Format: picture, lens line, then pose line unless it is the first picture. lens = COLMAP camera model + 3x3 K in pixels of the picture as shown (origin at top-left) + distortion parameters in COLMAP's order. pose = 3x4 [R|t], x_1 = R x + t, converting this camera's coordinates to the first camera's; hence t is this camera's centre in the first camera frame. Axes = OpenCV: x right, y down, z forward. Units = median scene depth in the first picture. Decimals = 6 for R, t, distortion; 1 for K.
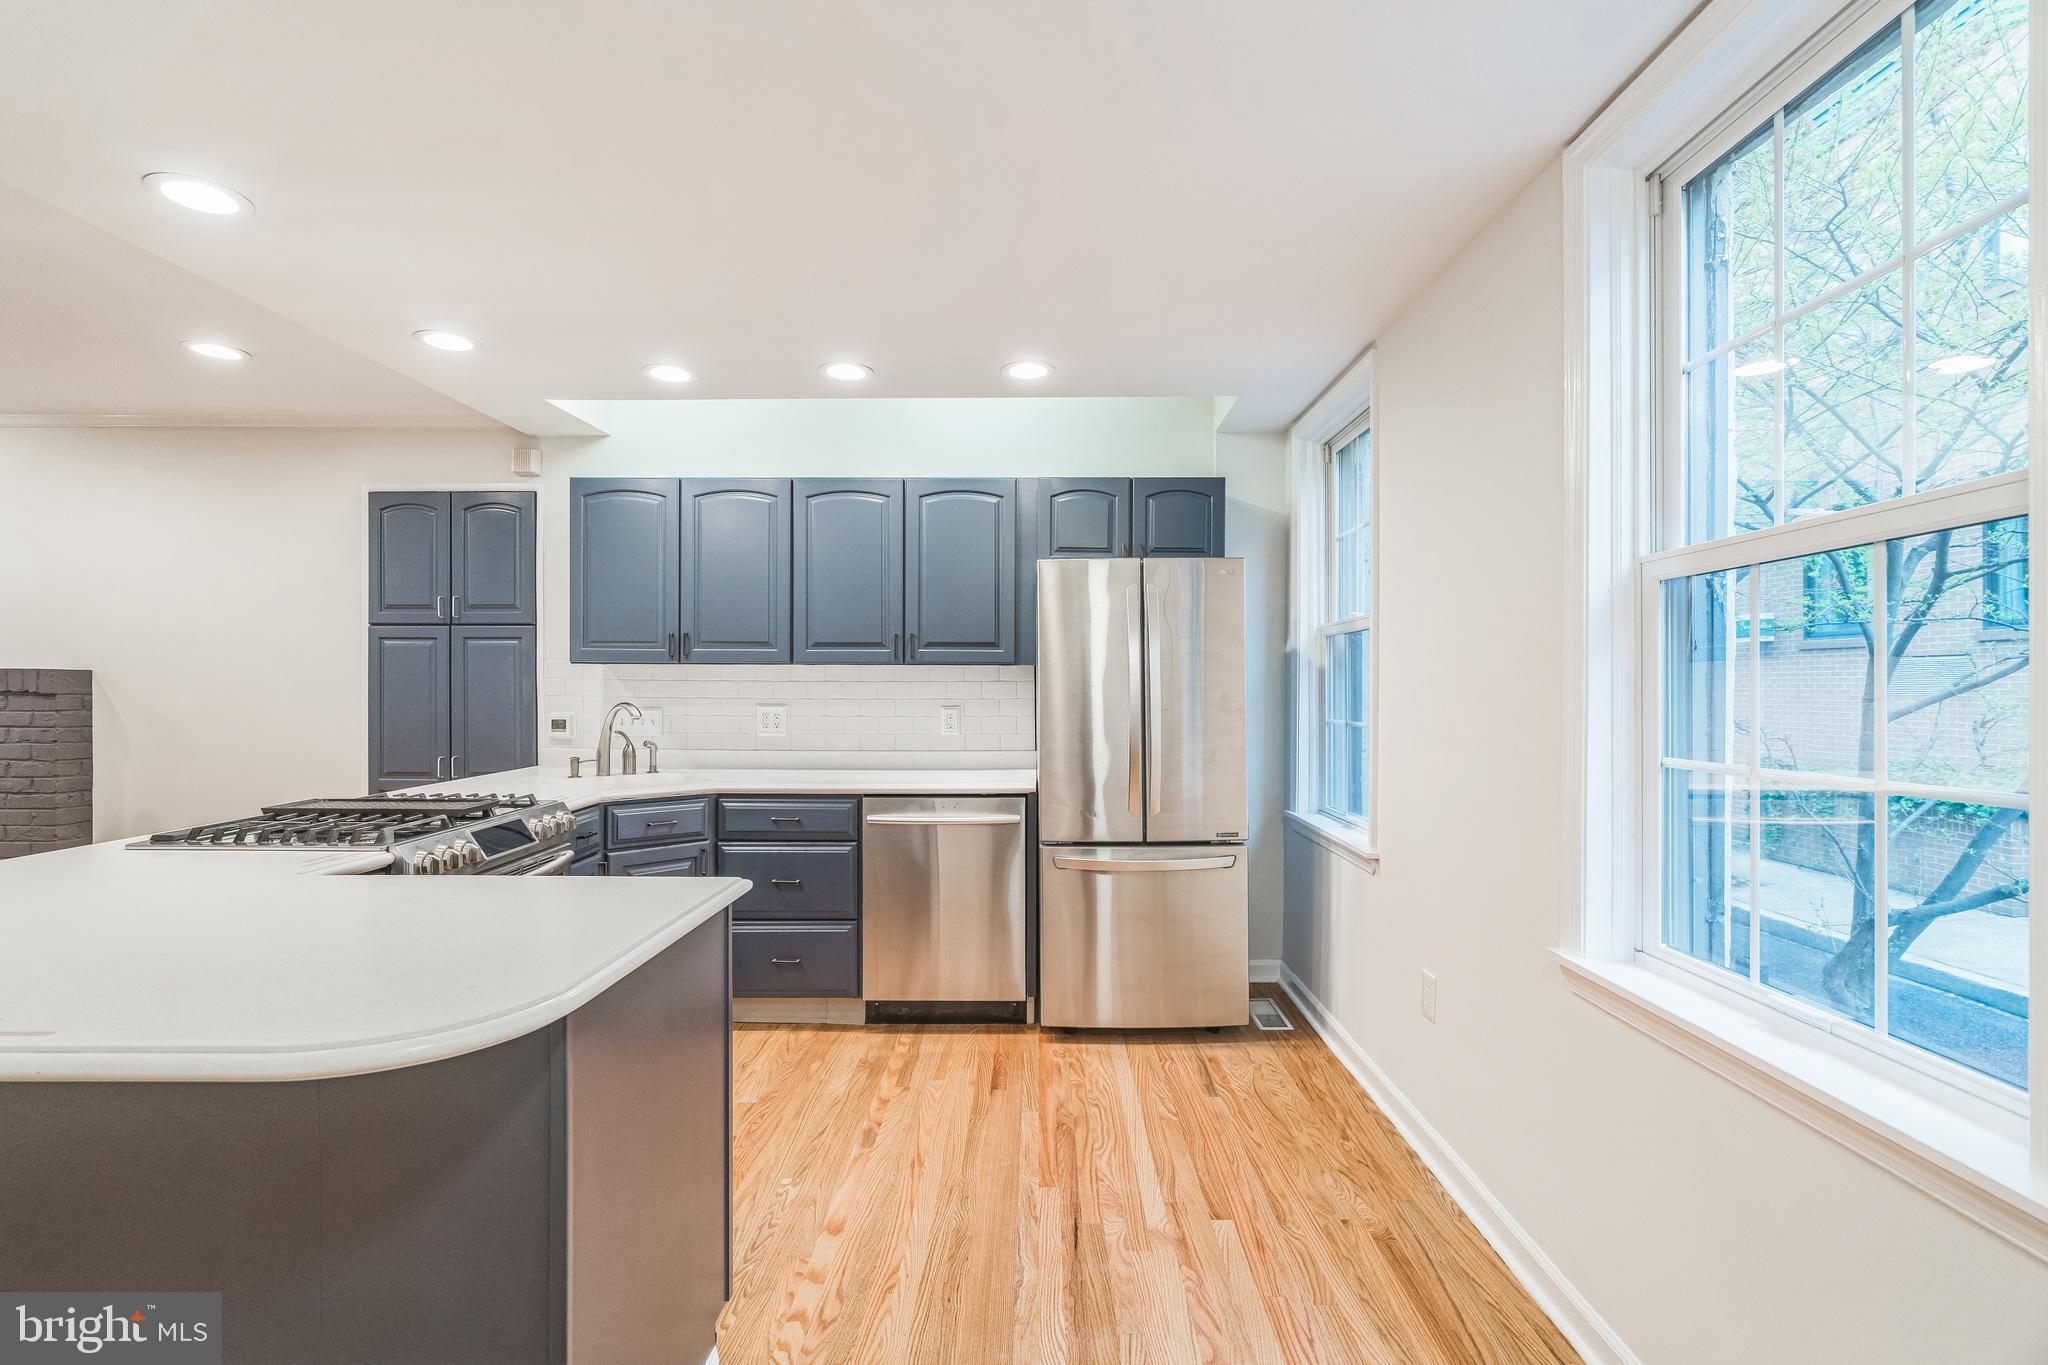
lens RADIAL K [[928.9, 0, 1026.5], [0, 928.9, 692.4], [0, 0, 1]] dist [-0.009231, 0.000242]
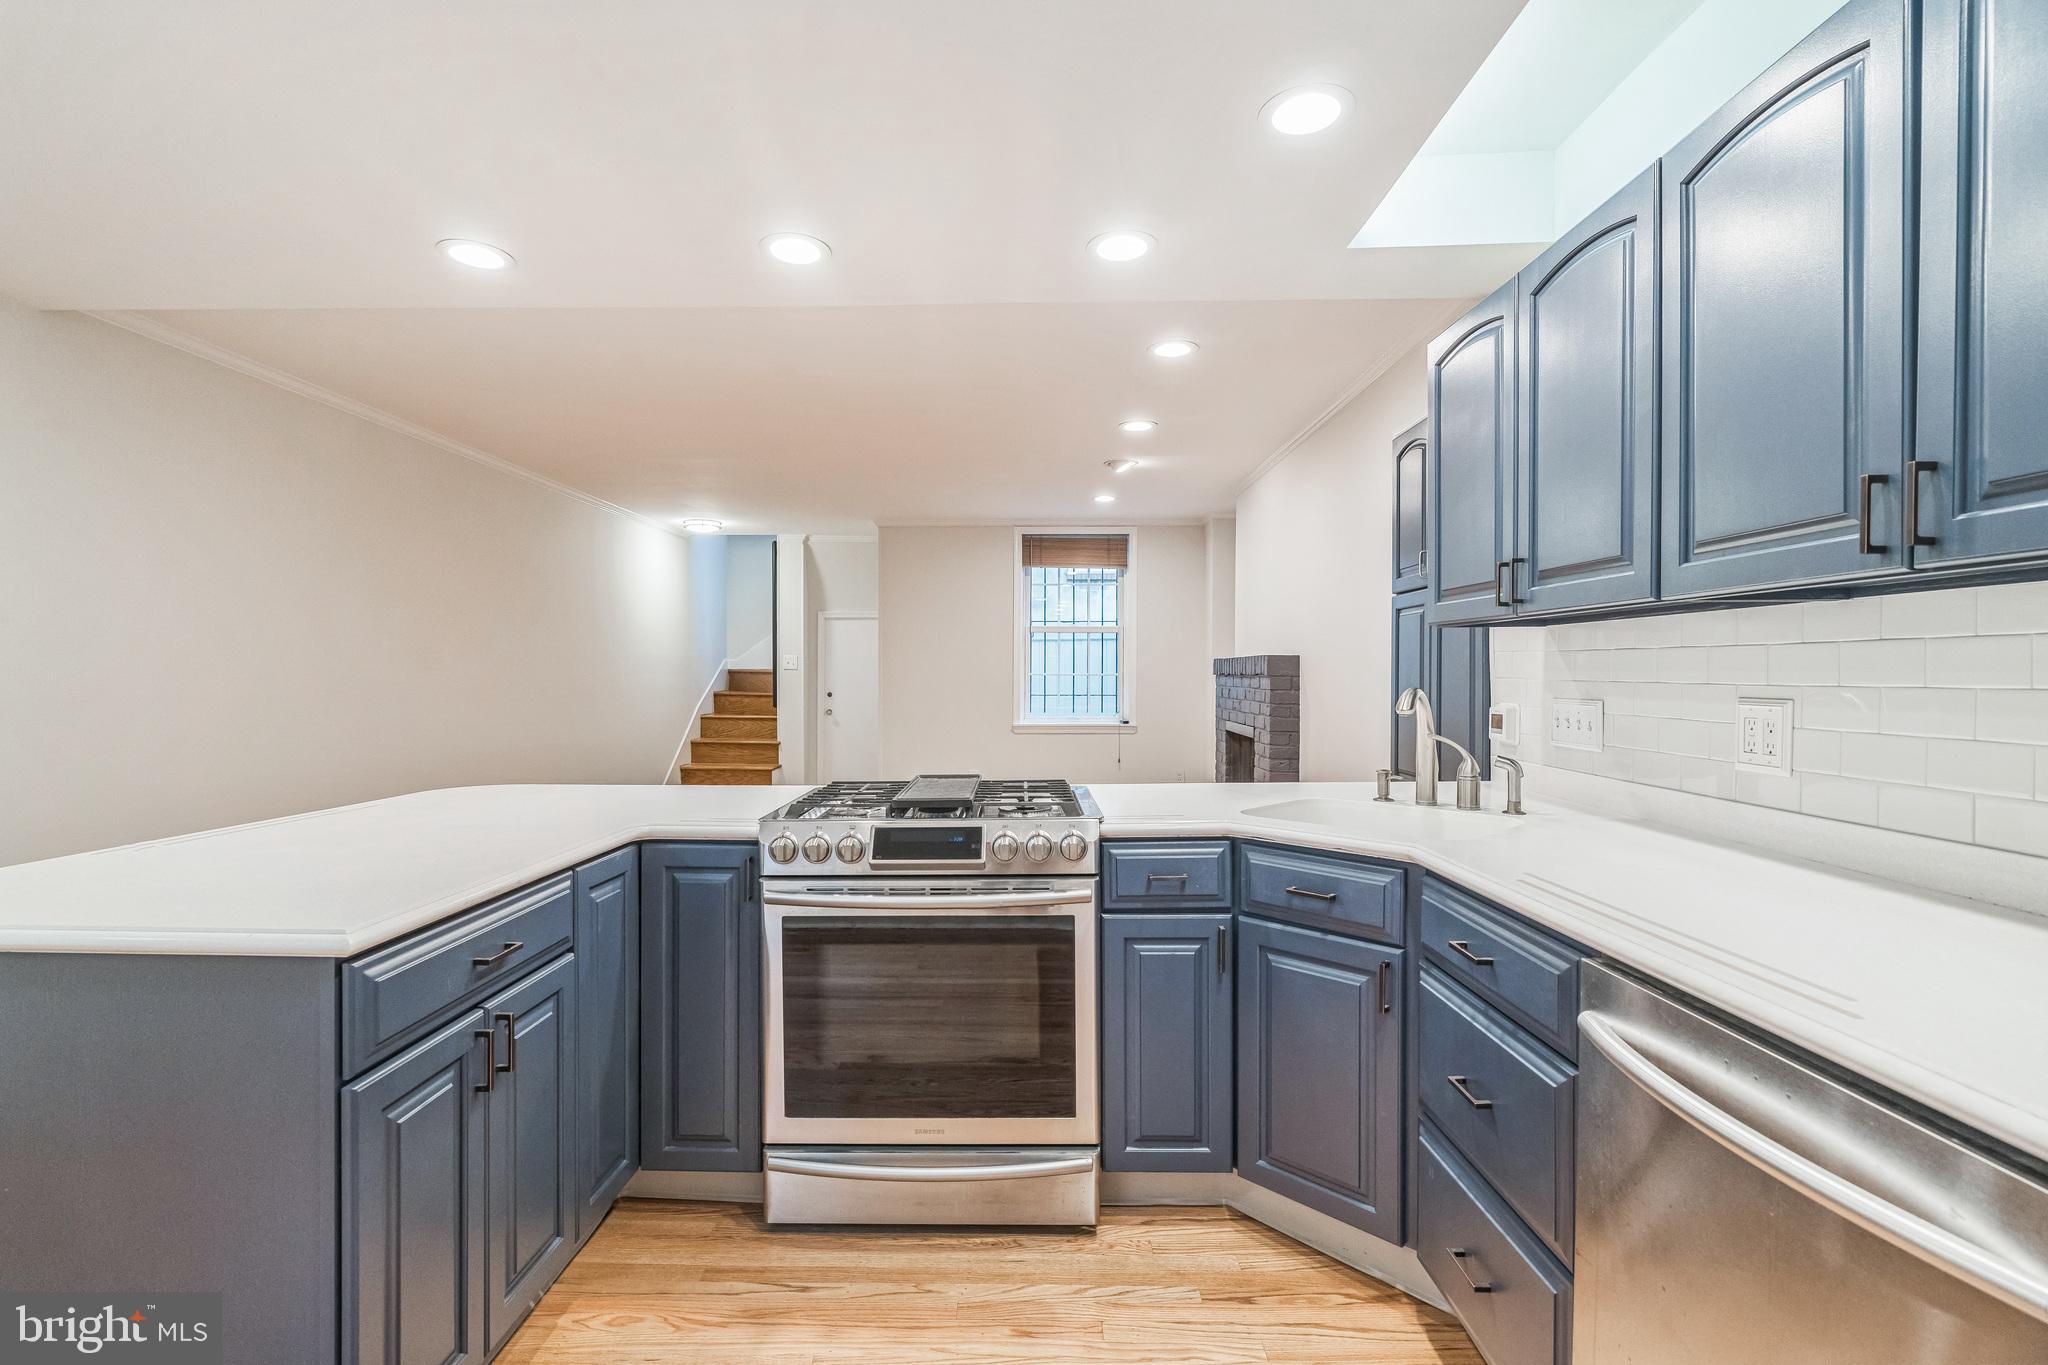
lens RADIAL K [[935.8, 0, 998.8], [0, 935.8, 692.7], [0, 0, 1]] dist [-0.000143, 0.000093]
pose [[-0.025328, 0.017084, -0.999533, 0.191682], [-0.005833, 0.999834, 0.017237, 0.005410], [0.999662, 0.006266, -0.025225, 0.777944]]
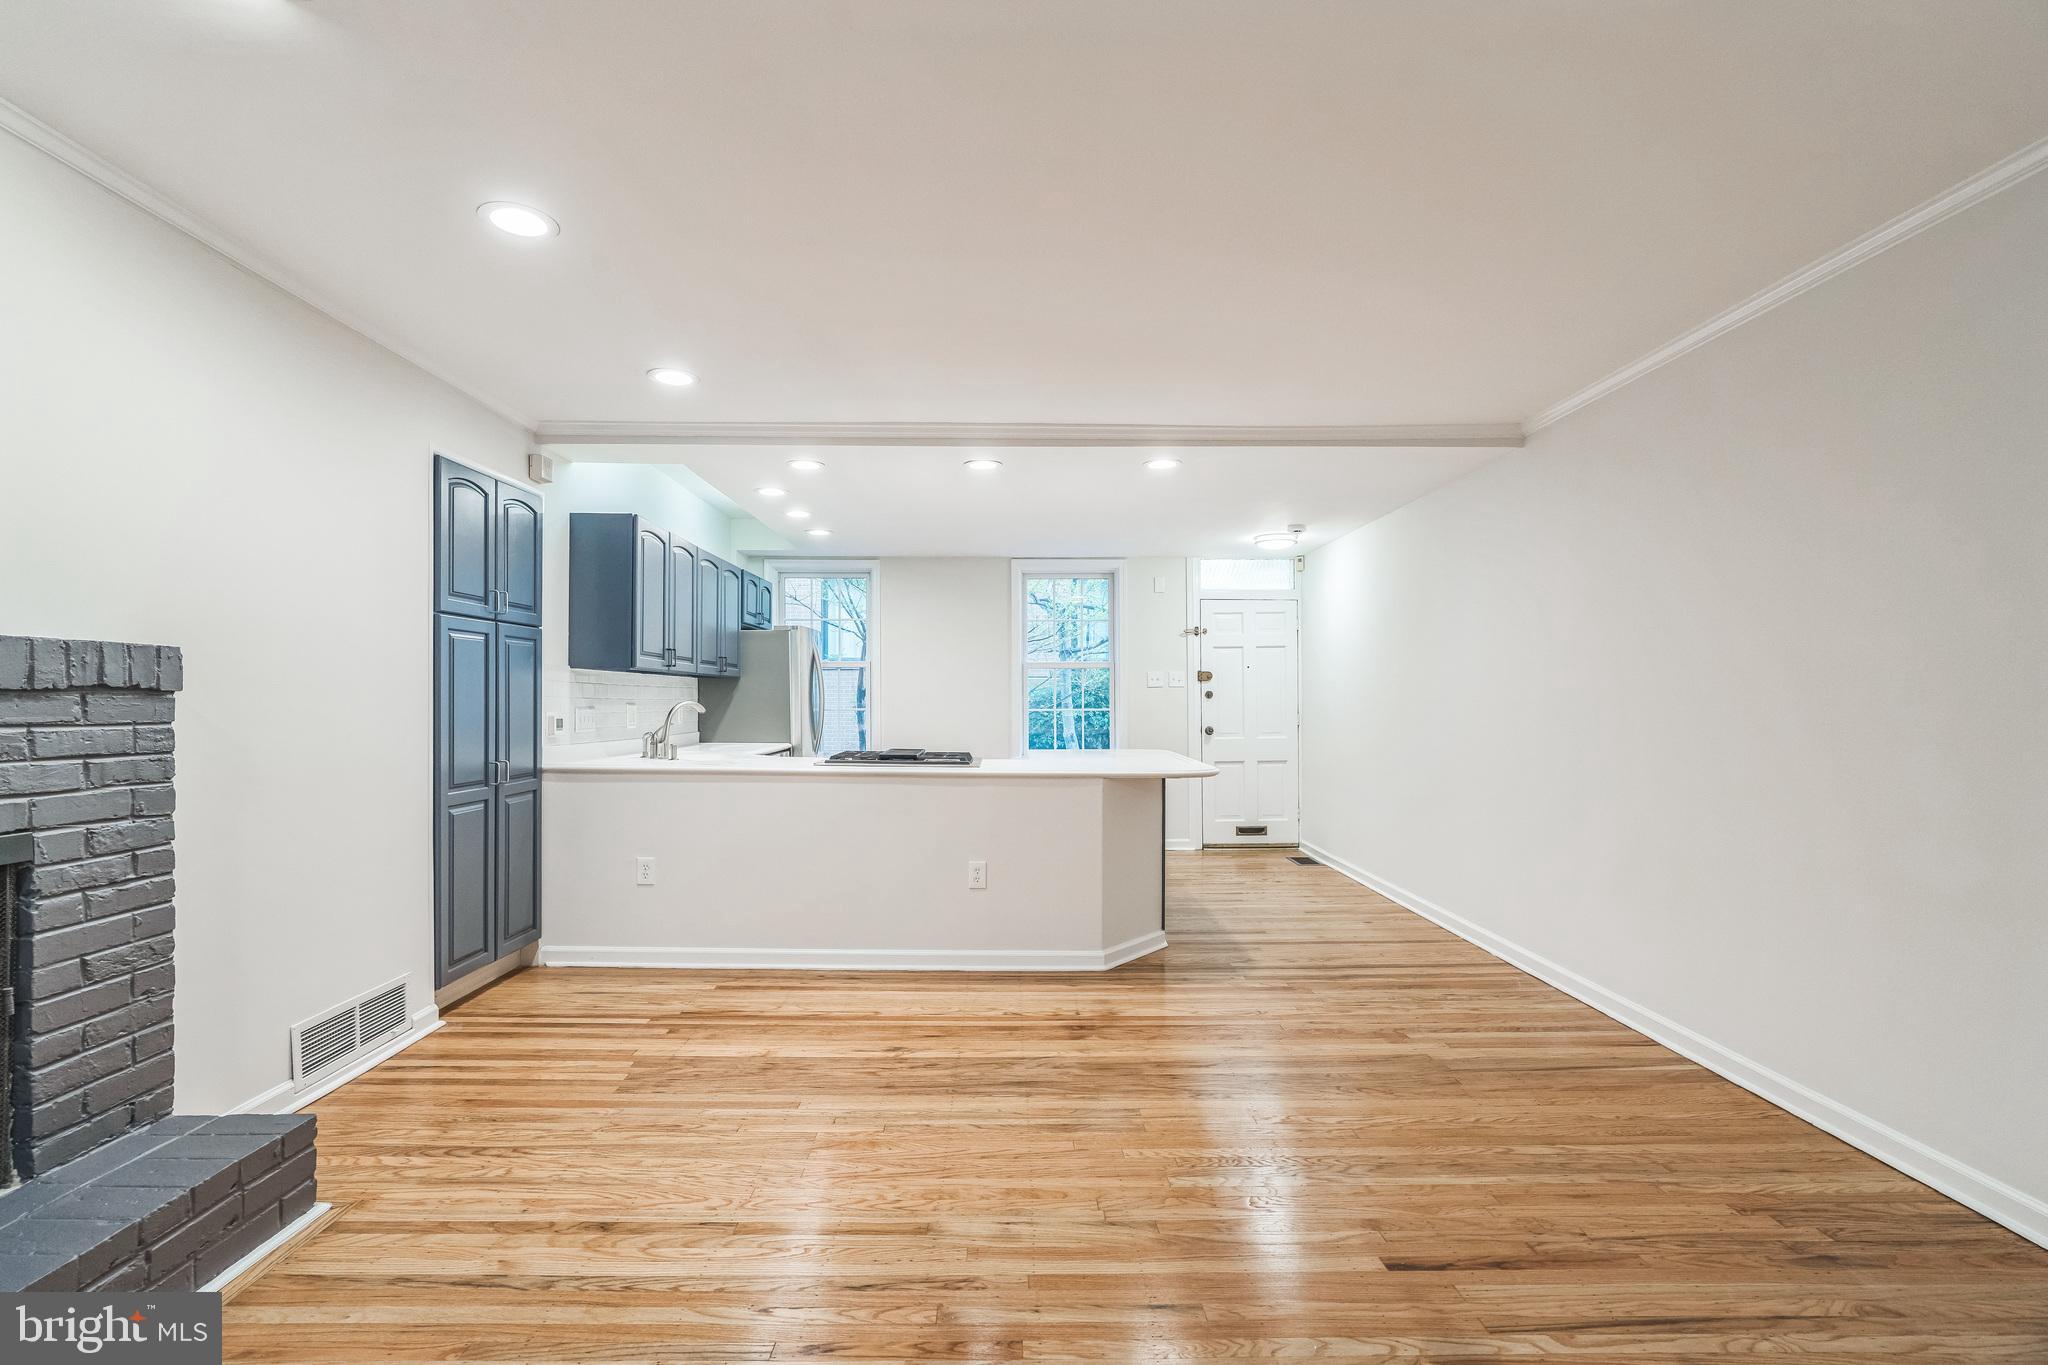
lens RADIAL K [[926.1, 0, 1017.1], [0, 926.1, 701.8], [0, 0, 1]] dist [-0.015936, 0.012400]
pose [[-0.019144, -0.004157, 0.999808, -1.862262], [0.003792, 0.999984, 0.004230, 0.008766], [-0.999810, 0.003872, -0.019128, 0.577252]]
